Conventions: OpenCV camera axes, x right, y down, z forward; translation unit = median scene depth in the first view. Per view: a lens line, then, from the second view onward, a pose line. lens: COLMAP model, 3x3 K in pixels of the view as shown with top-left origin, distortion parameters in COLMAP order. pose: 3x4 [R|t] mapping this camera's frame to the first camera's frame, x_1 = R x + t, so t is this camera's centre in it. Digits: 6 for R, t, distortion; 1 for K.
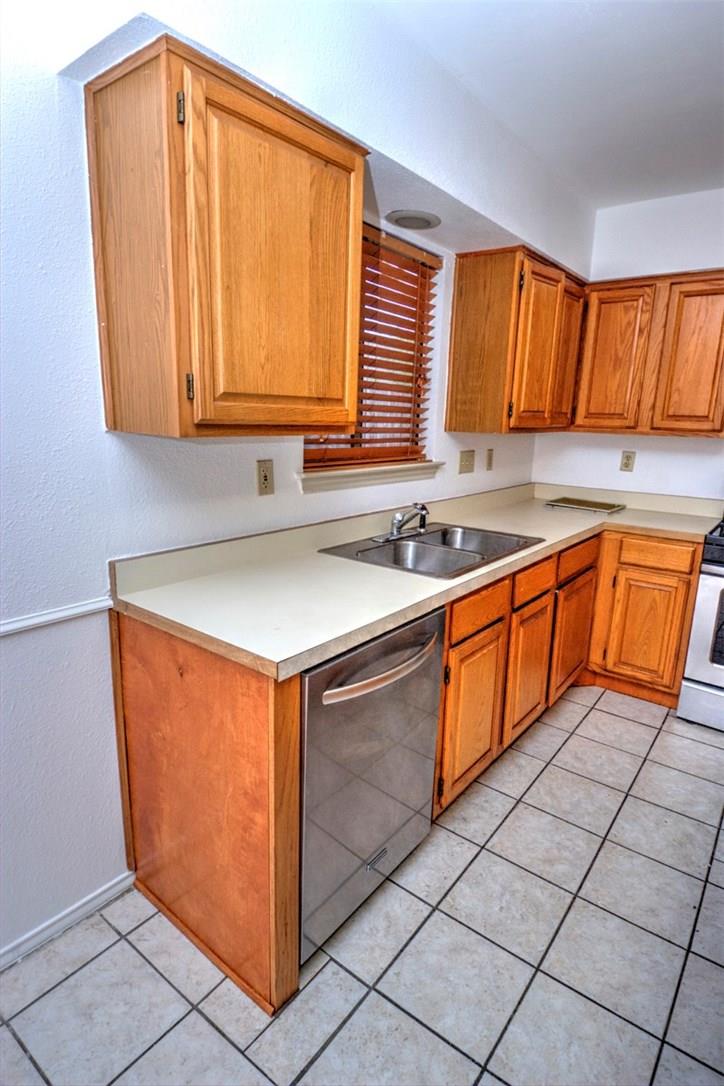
lens RADIAL K [[576.5, 0, 358.9], [0, 576.5, 540.6], [0, 0, 1]] dist [0.027852, -0.027626]
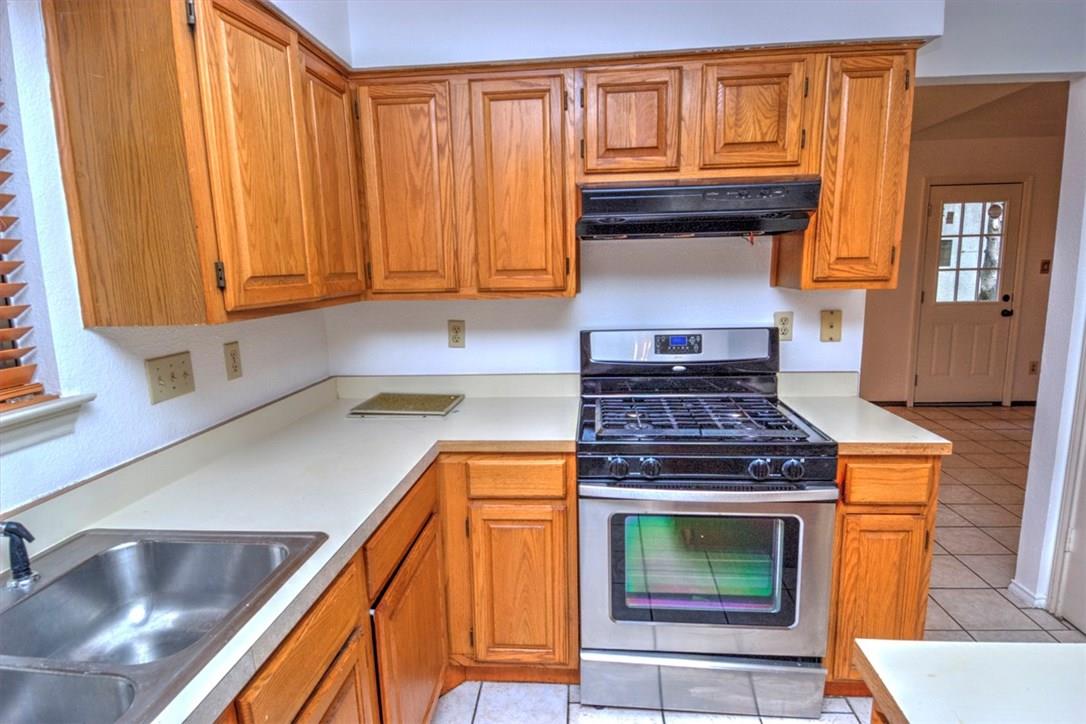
lens RADIAL K [[576.5, 0, 543.5], [0, 576.5, 363.6], [0, 0, 1]] dist [0.027852, -0.027626]
pose [[0.835637, -0.139967, 0.531149, 0.201772], [0.165740, 0.986169, -0.000881, -0.098245], [-0.523679, 0.088769, 0.847278, 0.405607]]
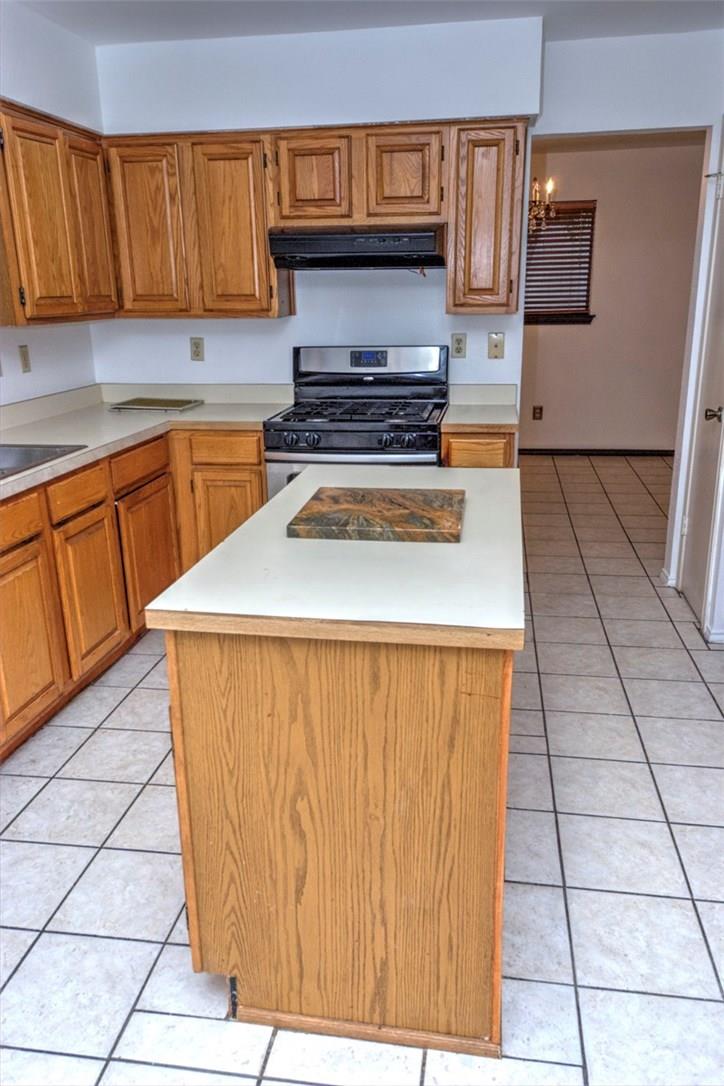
lens RADIAL K [[844.0, 0, 365.2], [0, 844.0, 542.5], [0, 0, 1]] dist [0.044496, -0.016037]
pose [[0.874027, -0.179191, 0.451628, 0.069860], [0.143436, 0.983241, 0.112529, 0.049876], [-0.464224, -0.033573, 0.885082, -0.302023]]
